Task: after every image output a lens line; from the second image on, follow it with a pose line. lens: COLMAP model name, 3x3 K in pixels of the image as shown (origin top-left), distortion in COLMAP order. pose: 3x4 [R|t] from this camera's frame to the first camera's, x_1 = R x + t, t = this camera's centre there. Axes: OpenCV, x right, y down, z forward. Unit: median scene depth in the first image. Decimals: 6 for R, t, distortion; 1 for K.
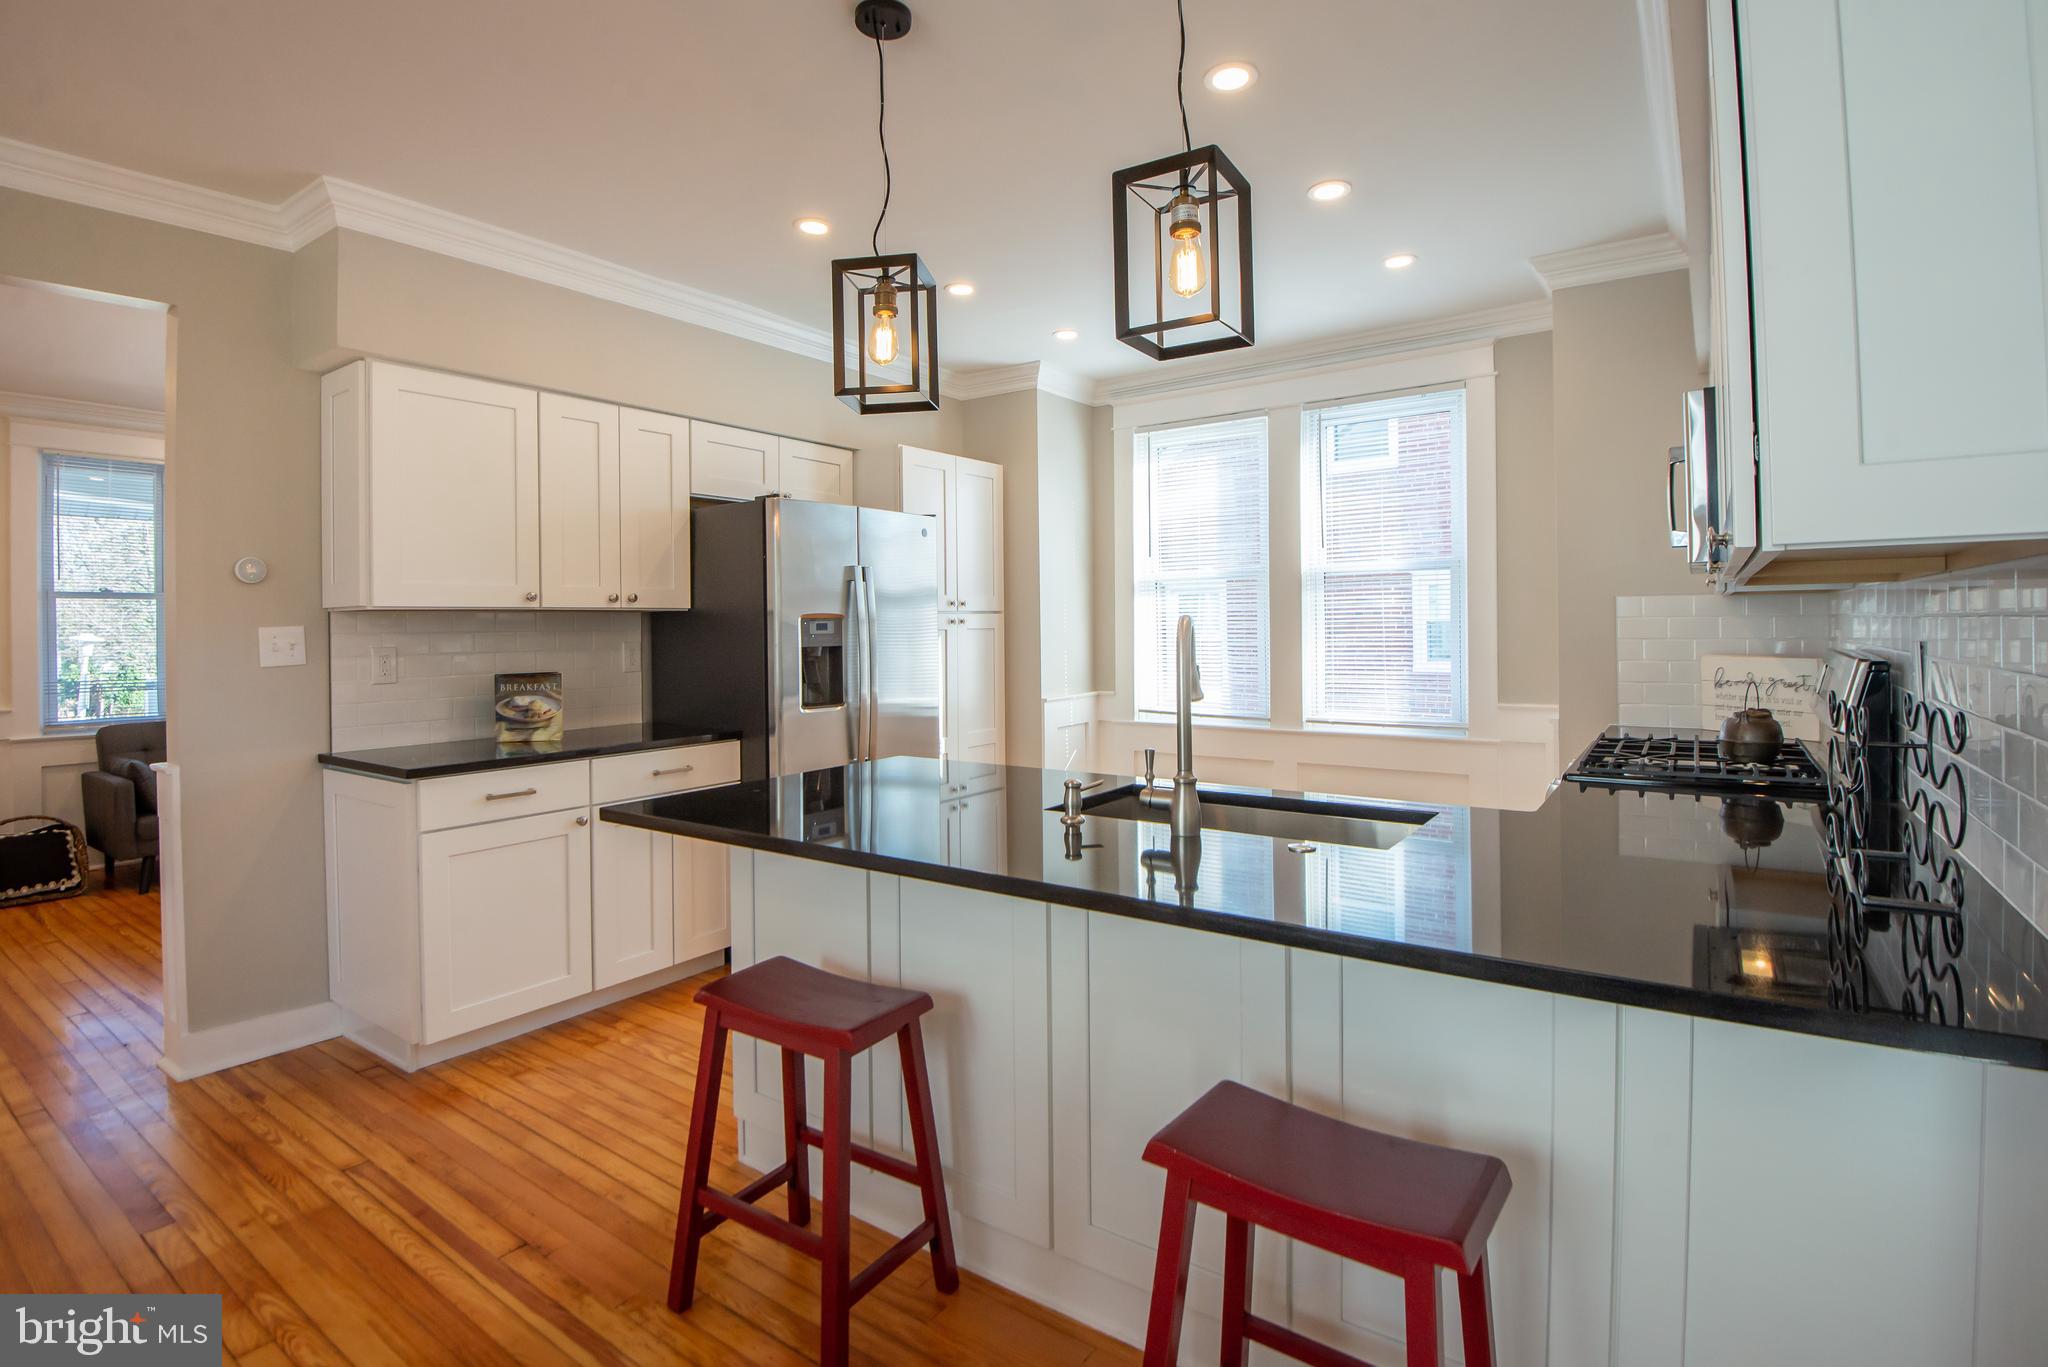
lens RADIAL K [[975.4, 0, 1035.5], [0, 975.4, 643.5], [0, 0, 1]] dist [-0.015908, -0.015263]
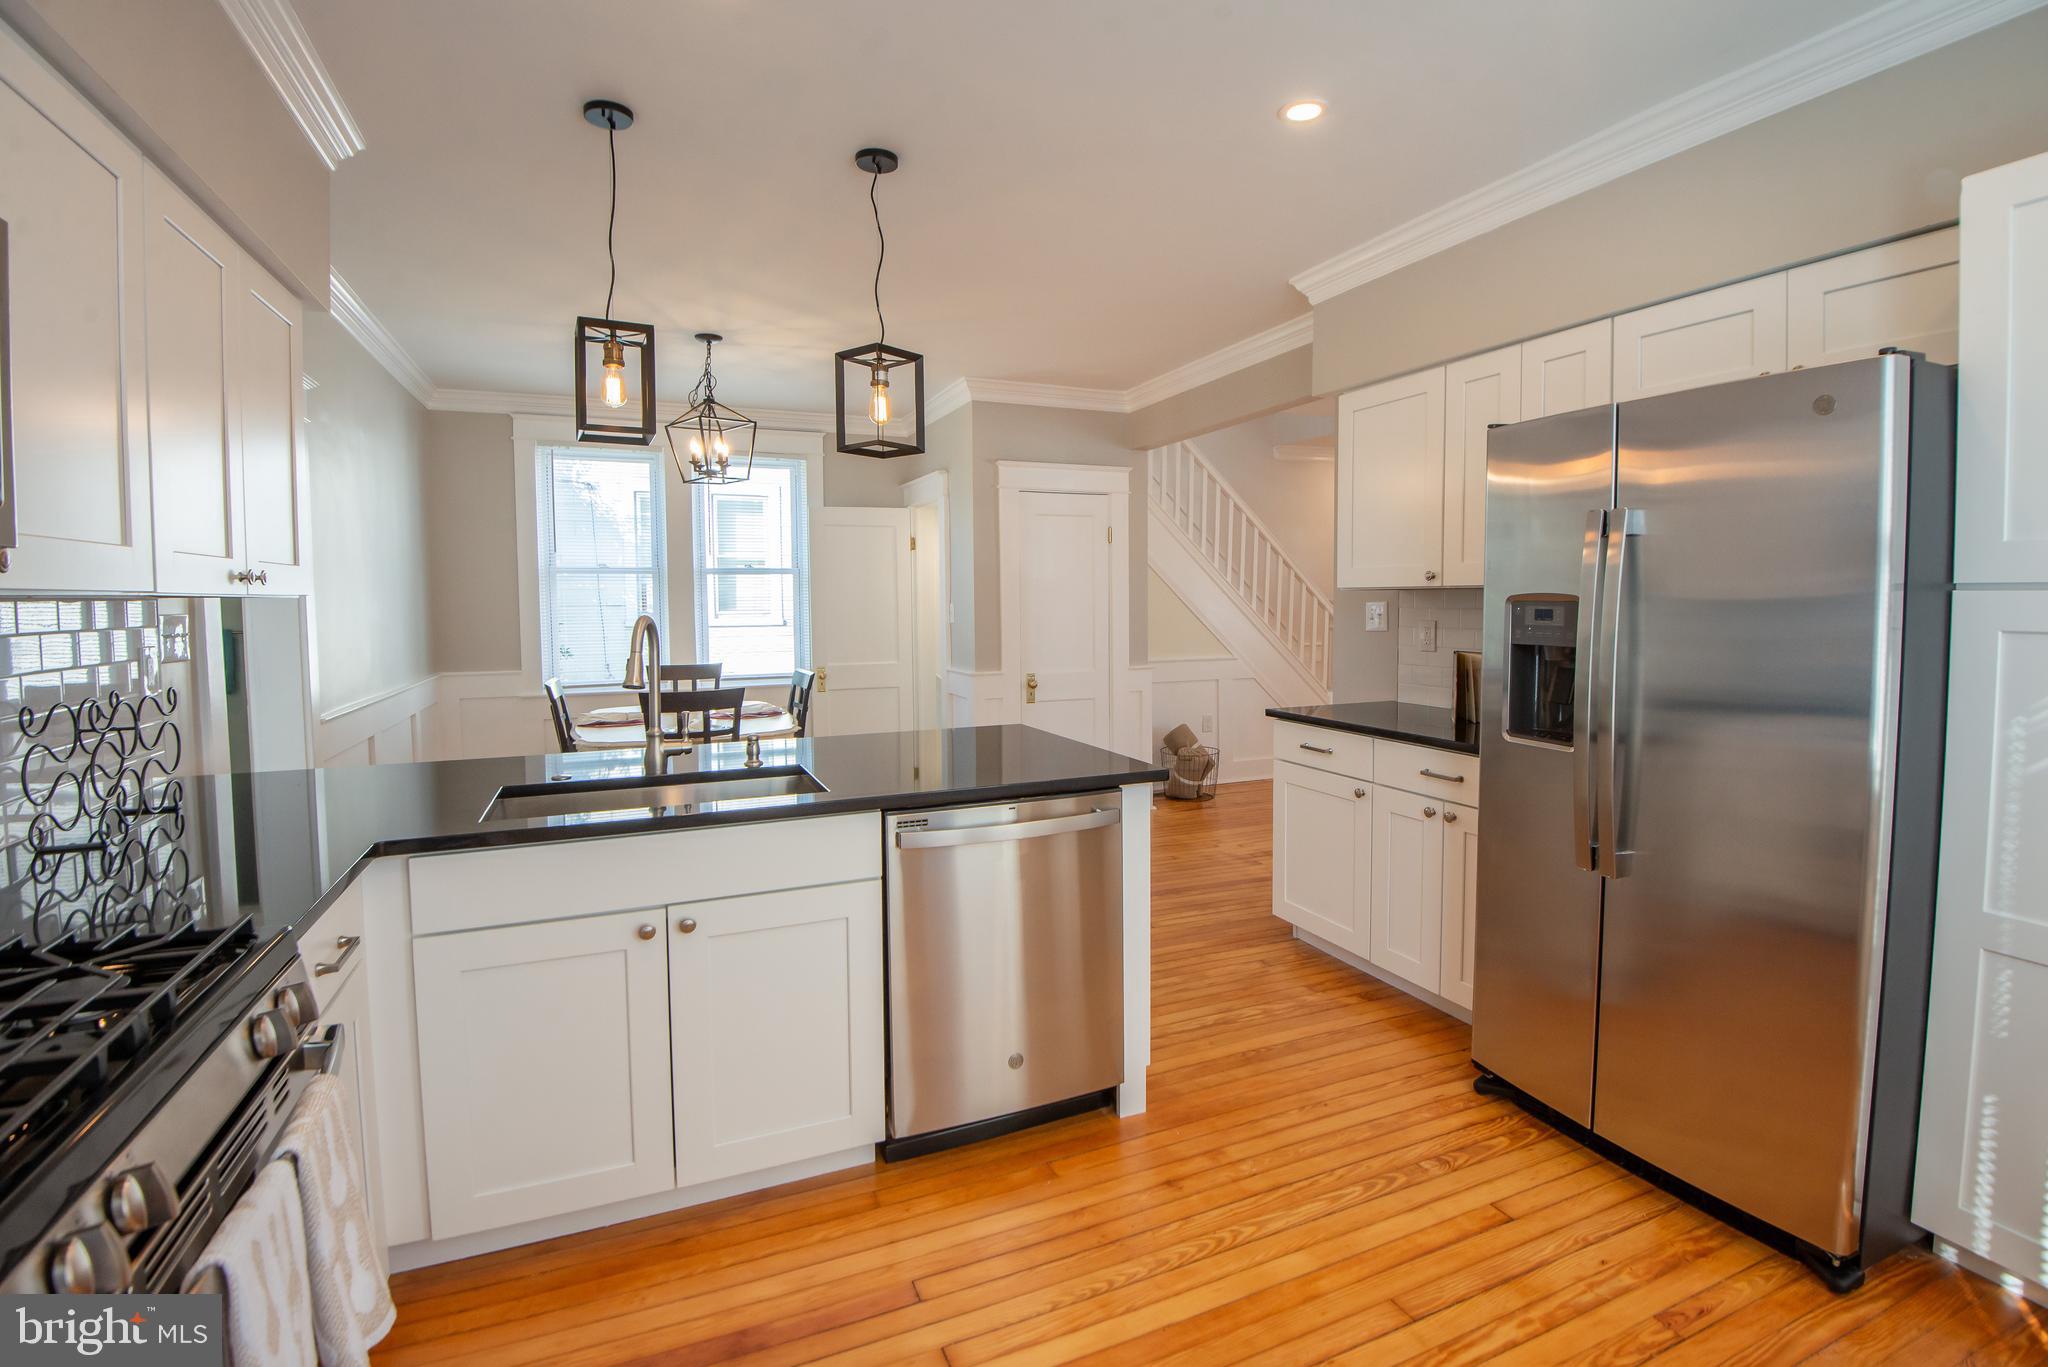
lens RADIAL K [[952.4, 0, 1036.2], [0, 952.4, 645.6], [0, 0, 1]] dist [-0.014789, -0.017821]
pose [[-0.522175, 0.059089, -0.850789, 0.610970], [-0.004407, 0.997397, 0.071975, -0.050429], [0.852827, 0.041333, -0.520555, 1.297873]]
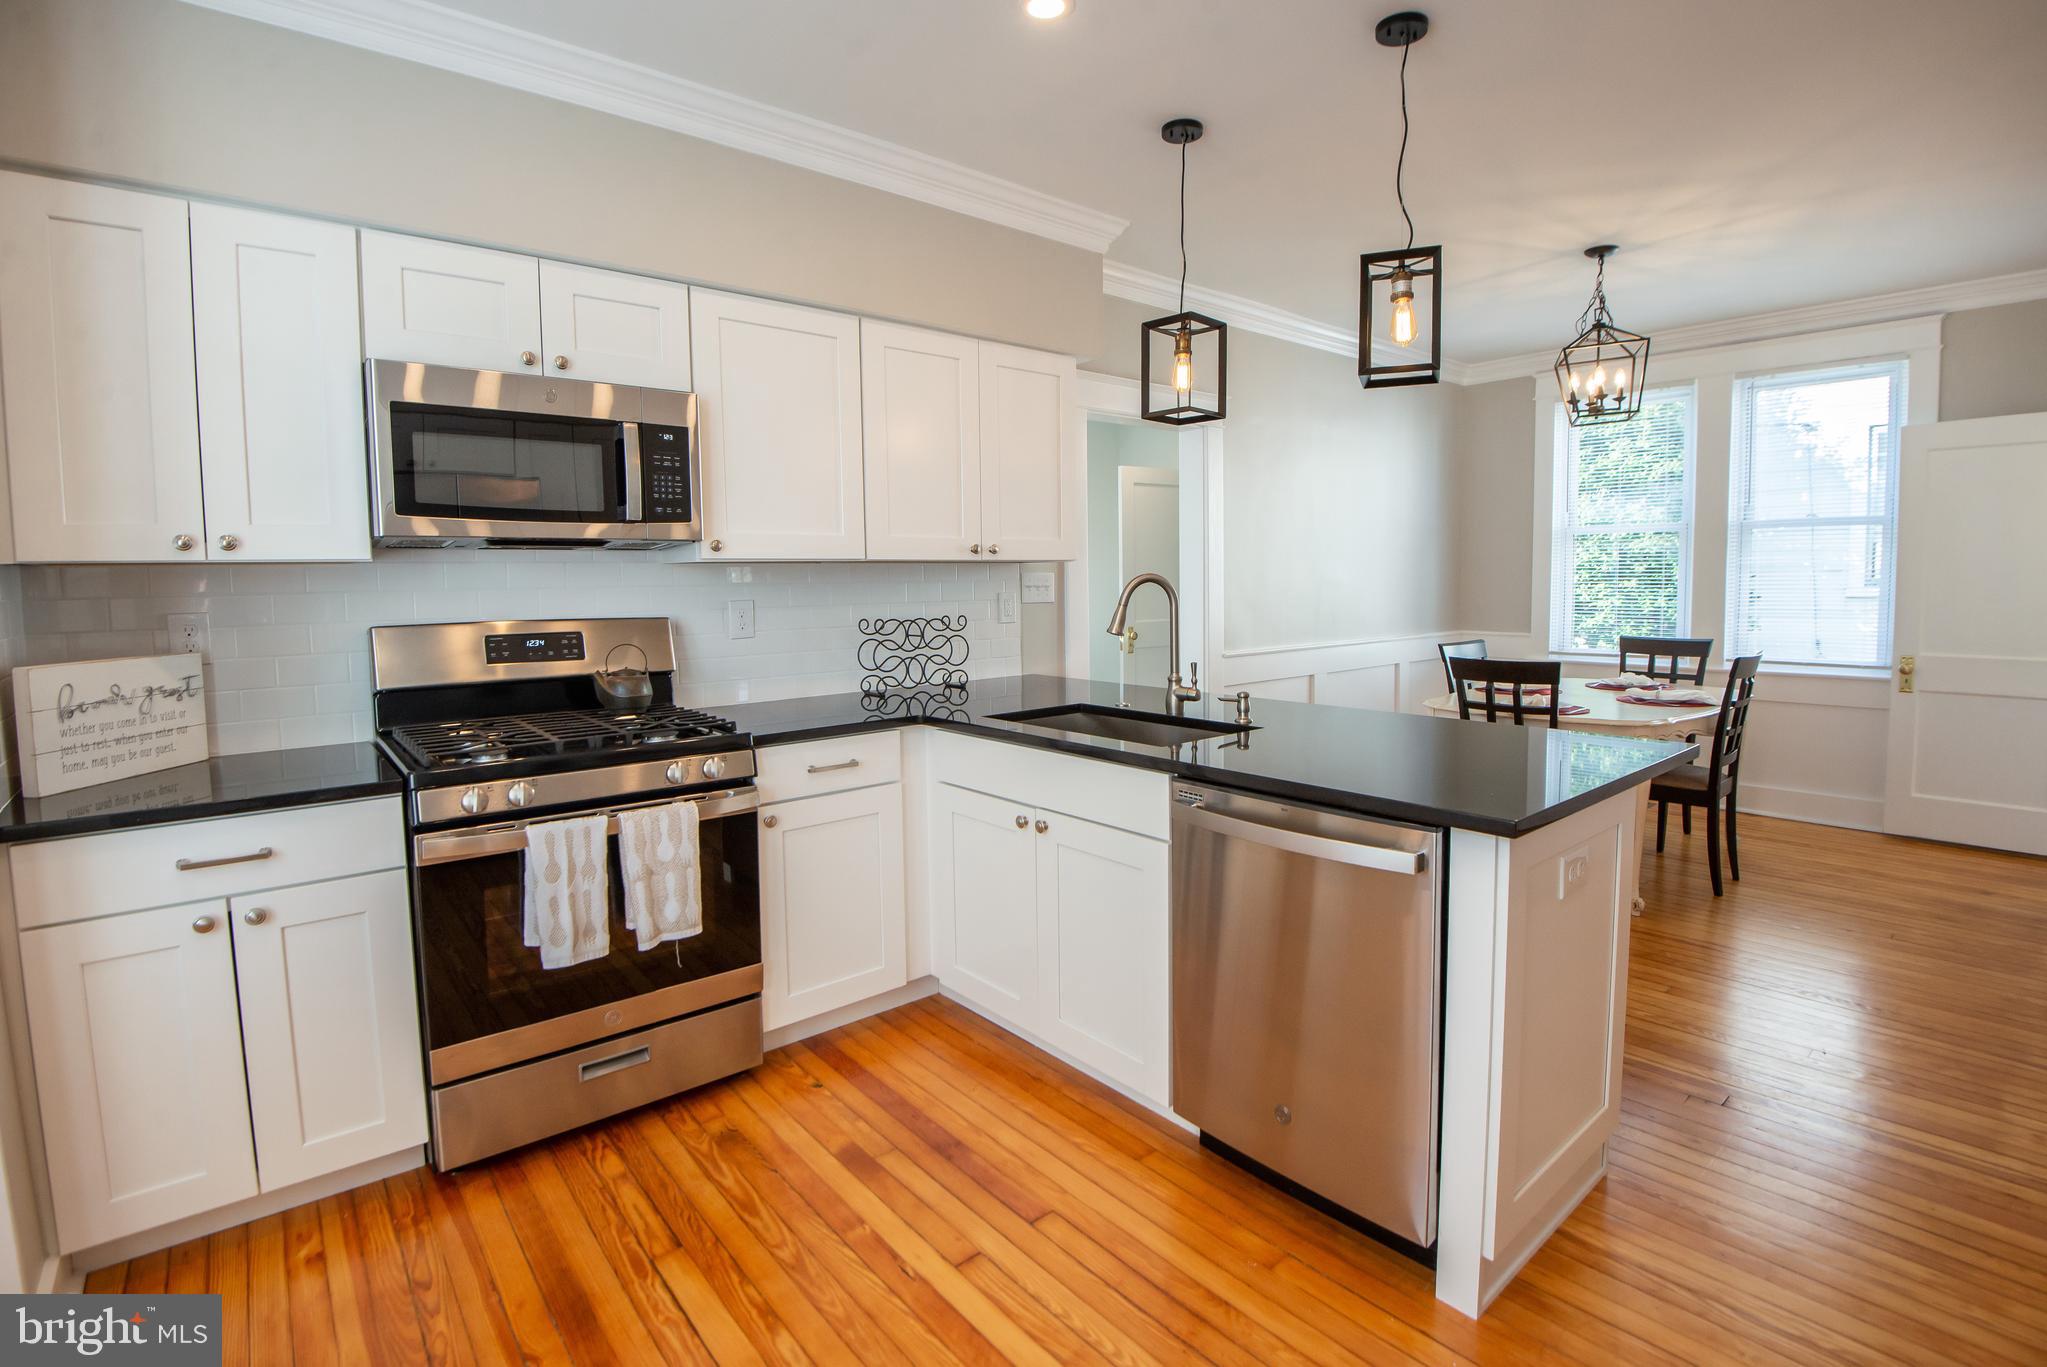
lens RADIAL K [[951.9, 0, 1035.7], [0, 951.9, 645.6], [0, 0, 1]] dist [-0.014789, -0.017821]
pose [[-0.967104, 0.007030, 0.254286, -0.007419], [0.030583, 0.995580, 0.088794, -0.032900], [-0.252538, 0.093649, -0.963044, 1.515436]]
